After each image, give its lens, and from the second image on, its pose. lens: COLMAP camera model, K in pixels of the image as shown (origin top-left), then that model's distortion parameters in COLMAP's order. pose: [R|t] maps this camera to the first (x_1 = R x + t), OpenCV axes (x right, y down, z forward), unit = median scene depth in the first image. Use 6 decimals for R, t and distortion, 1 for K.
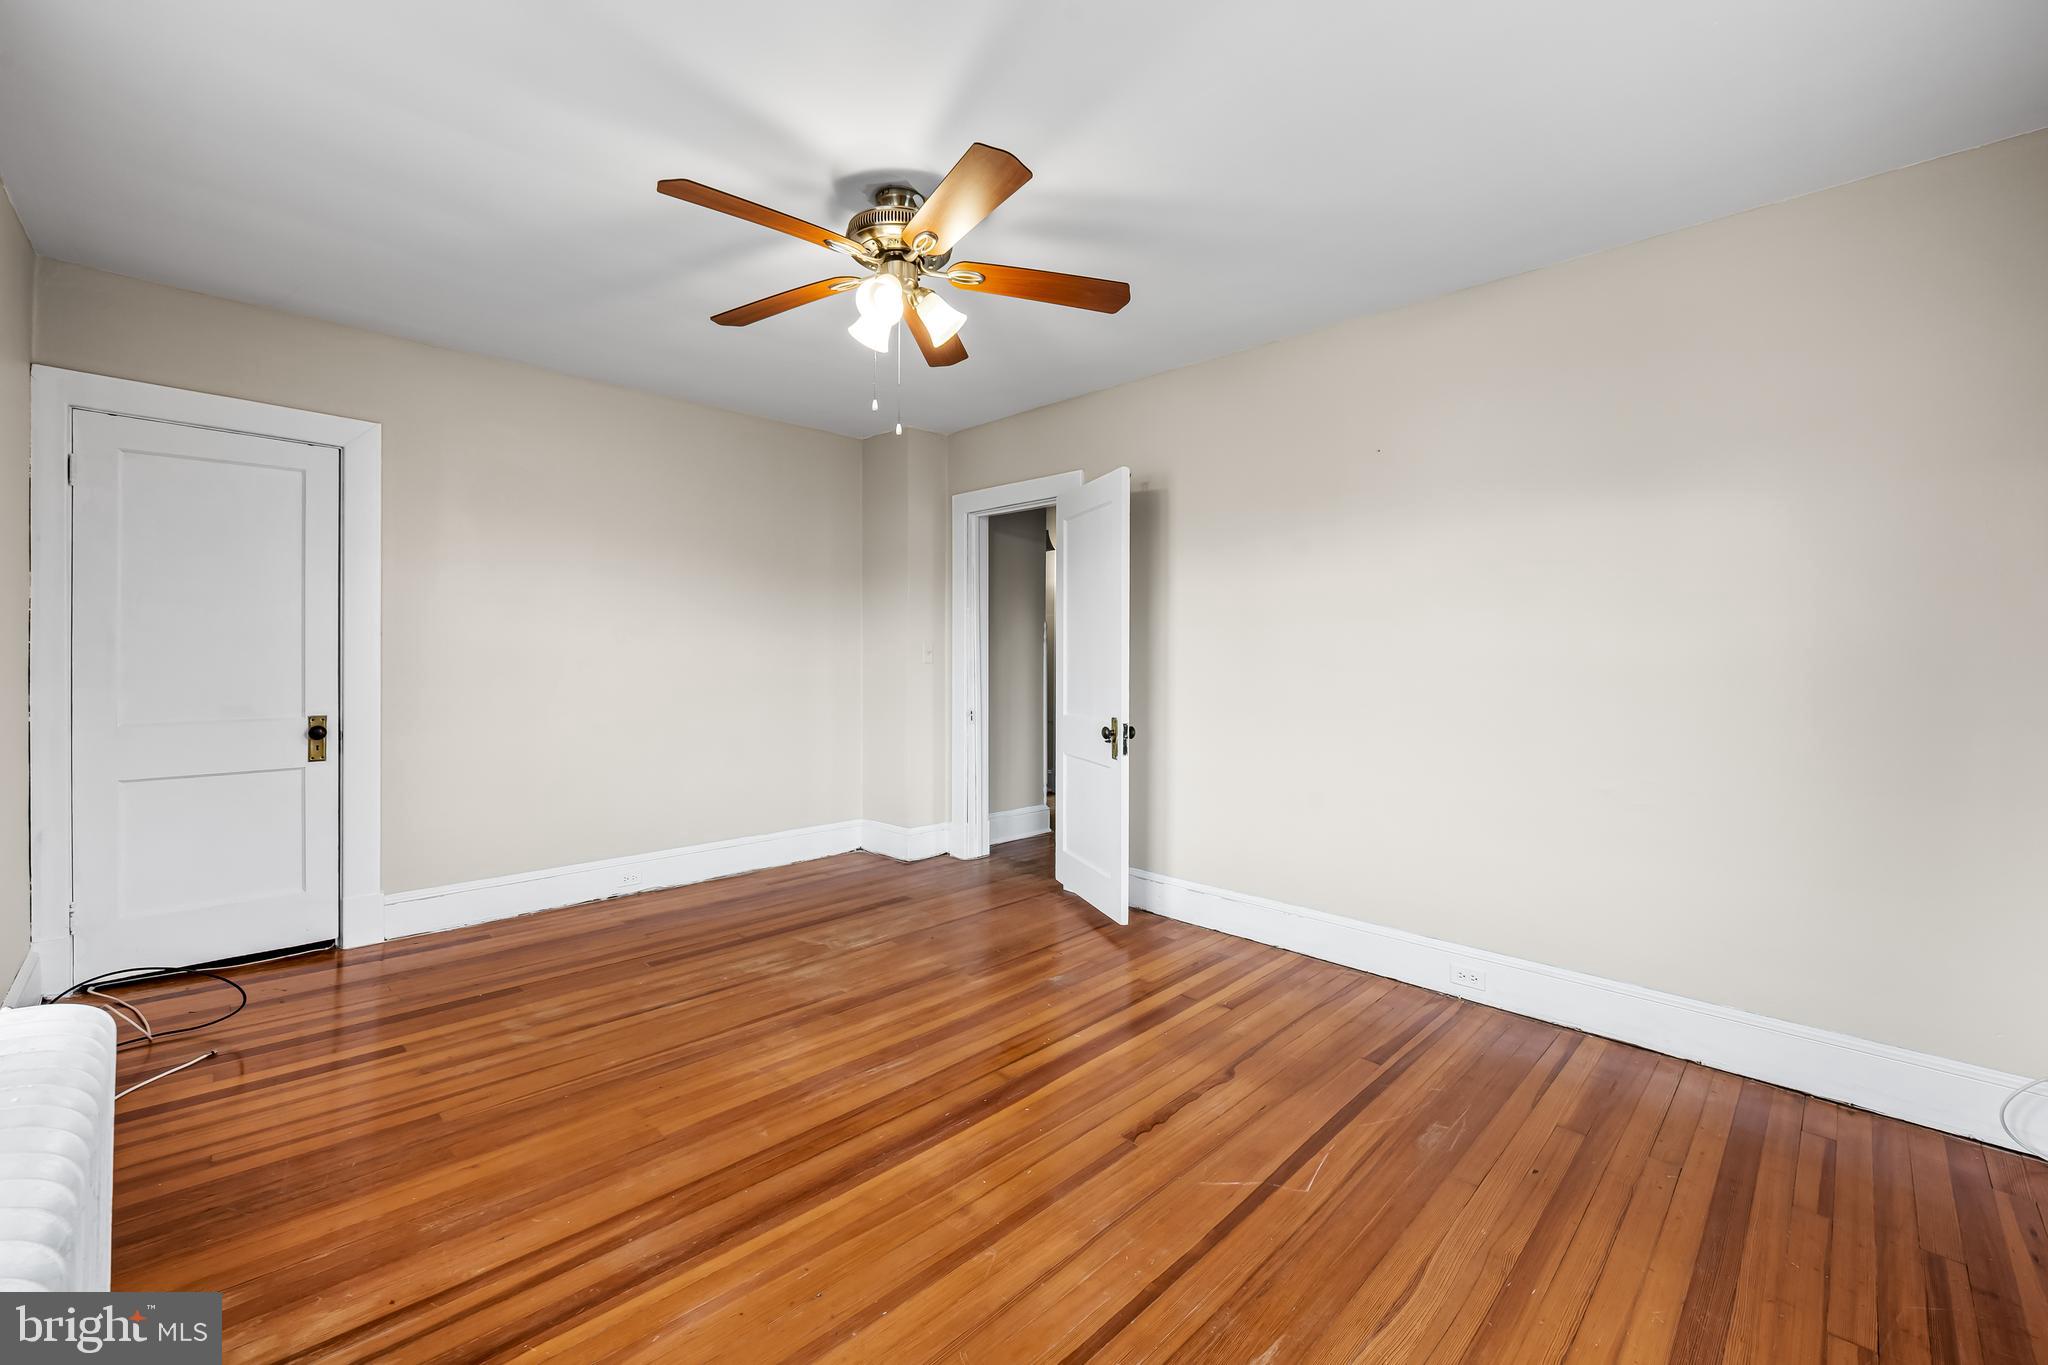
lens RADIAL K [[840.0, 0, 1018.1], [0, 840.0, 667.1], [0, 0, 1]] dist [-0.007005, 0.000216]
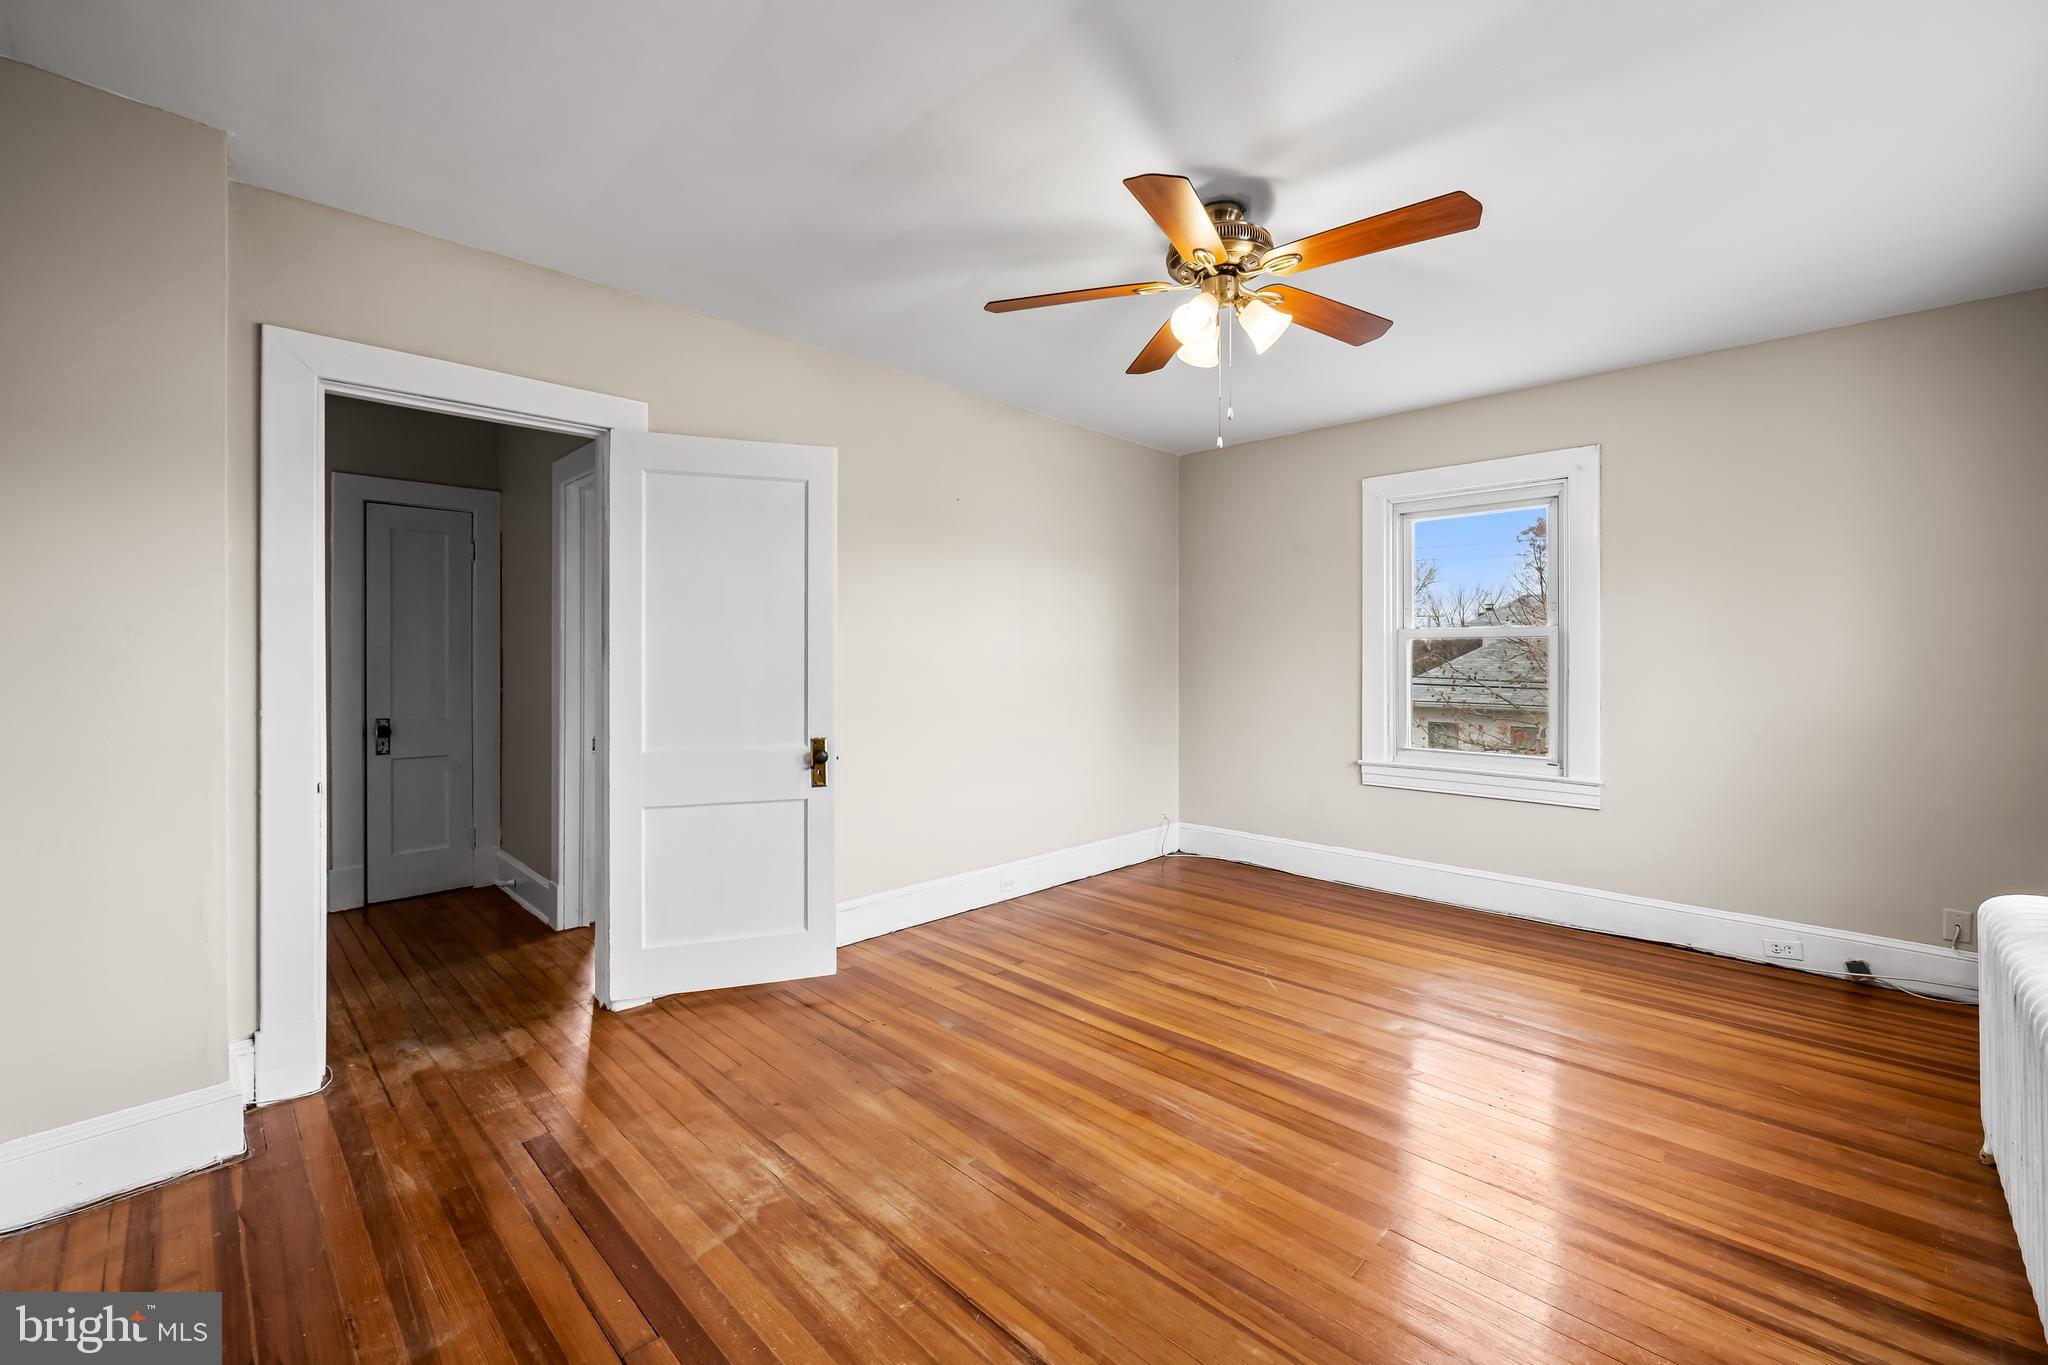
lens RADIAL K [[840.0, 0, 1031.1], [0, 840.0, 667.2], [0, 0, 1]] dist [-0.007005, 0.000216]
pose [[-0.011661, -0.020989, 0.999712, -1.014354], [0.016308, 0.999643, 0.021177, -0.034974], [-0.999799, 0.016550, -0.011315, 1.095284]]
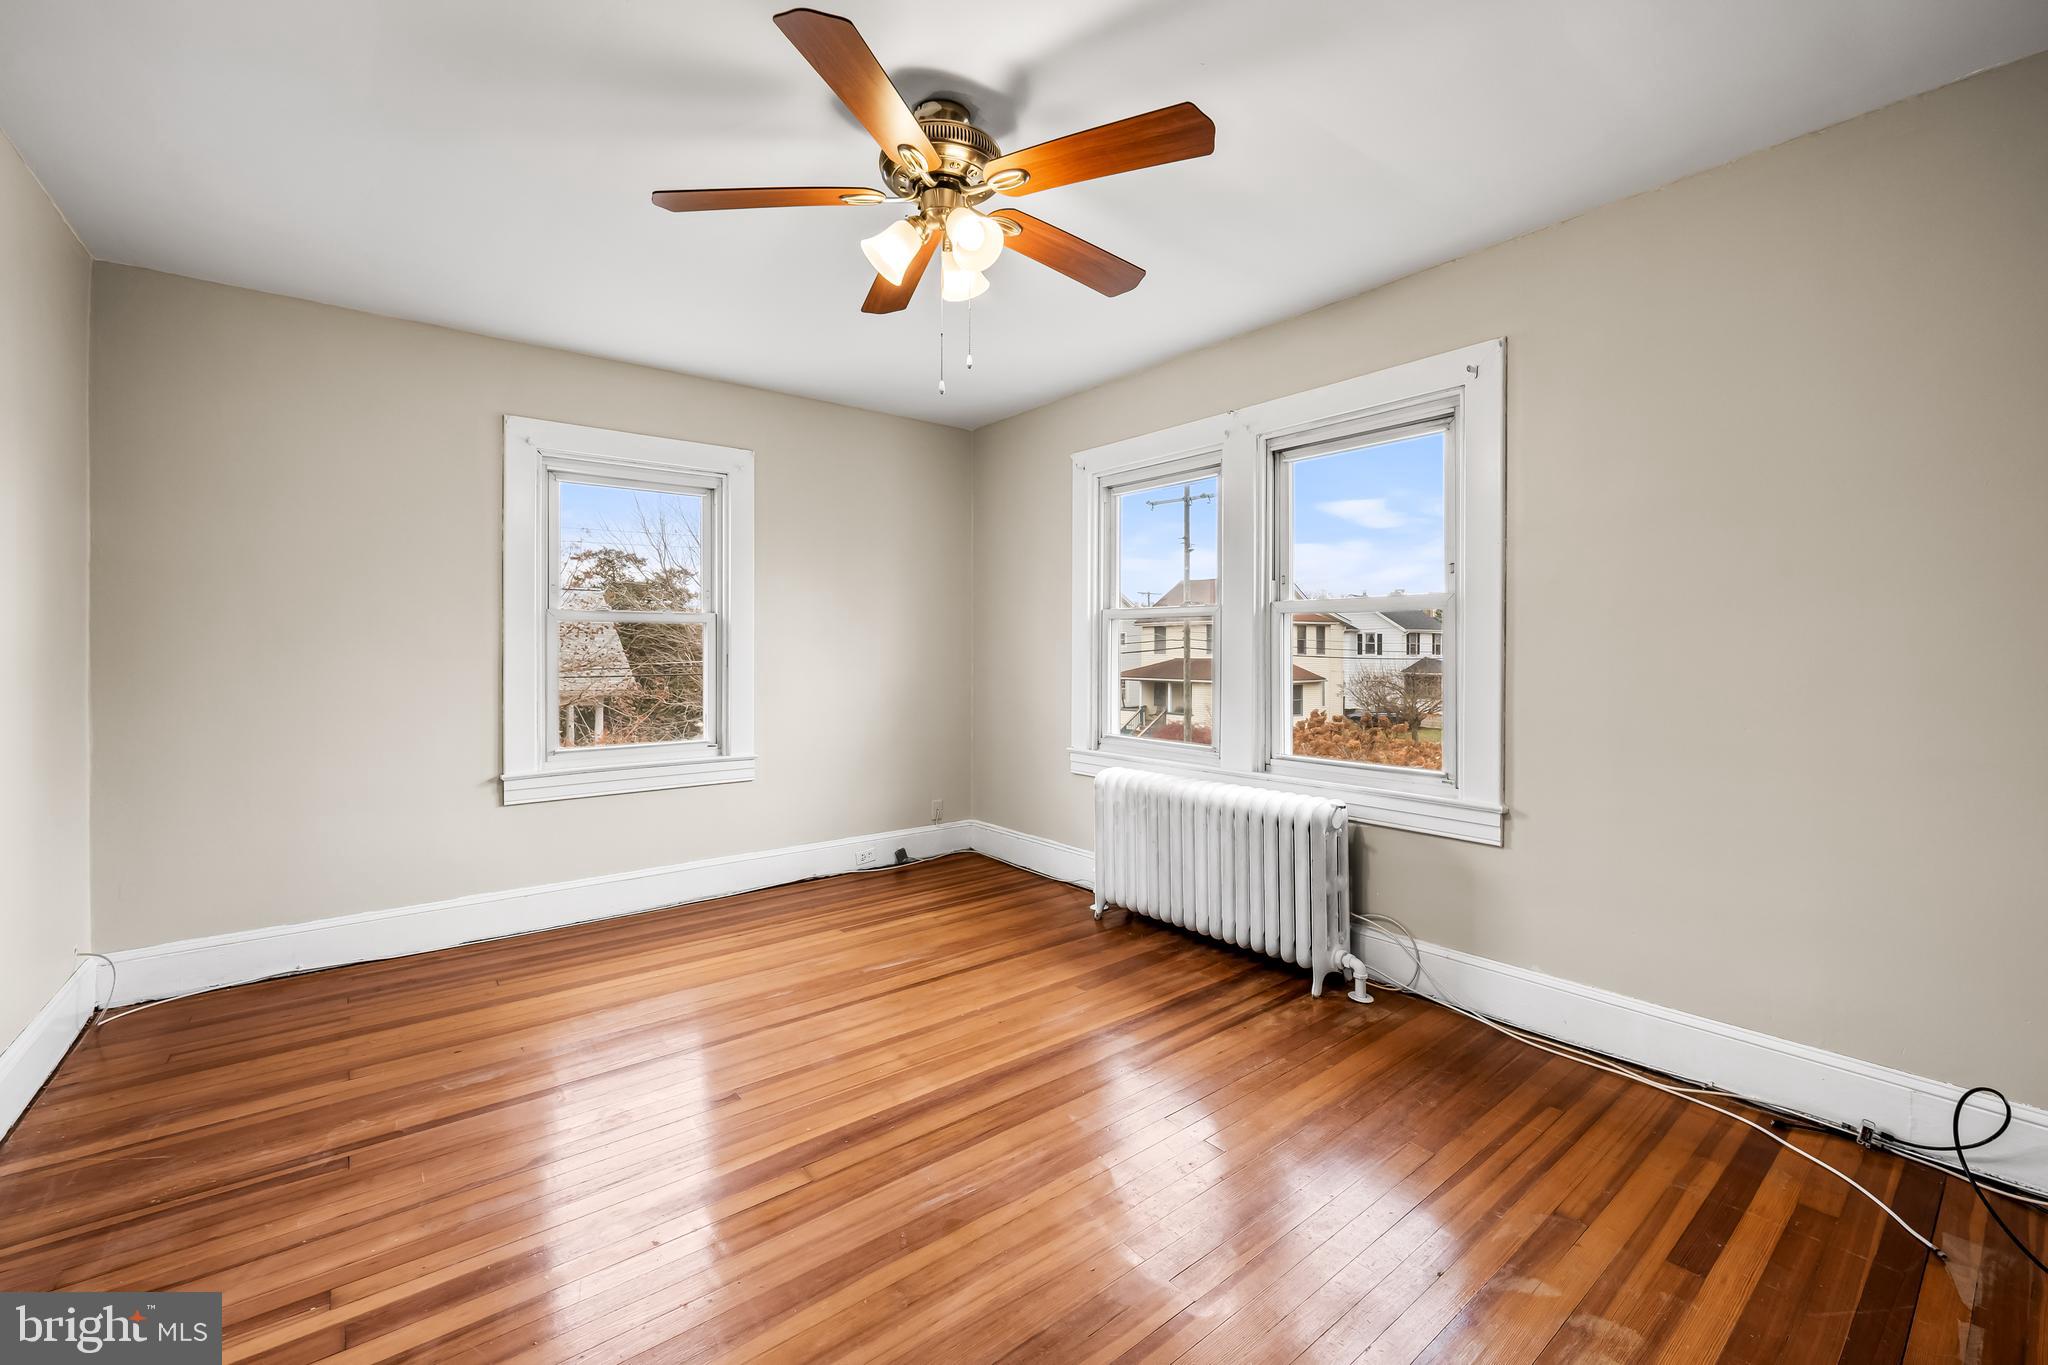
lens RADIAL K [[840.0, 0, 1021.6], [0, 840.0, 649.2], [0, 0, 1]] dist [-0.007005, 0.000216]
pose [[-0.994080, -0.009656, 0.108218, -0.280197], [-0.007362, 0.999740, 0.021579, -0.032208], [-0.108398, 0.020655, -0.993893, 1.632798]]
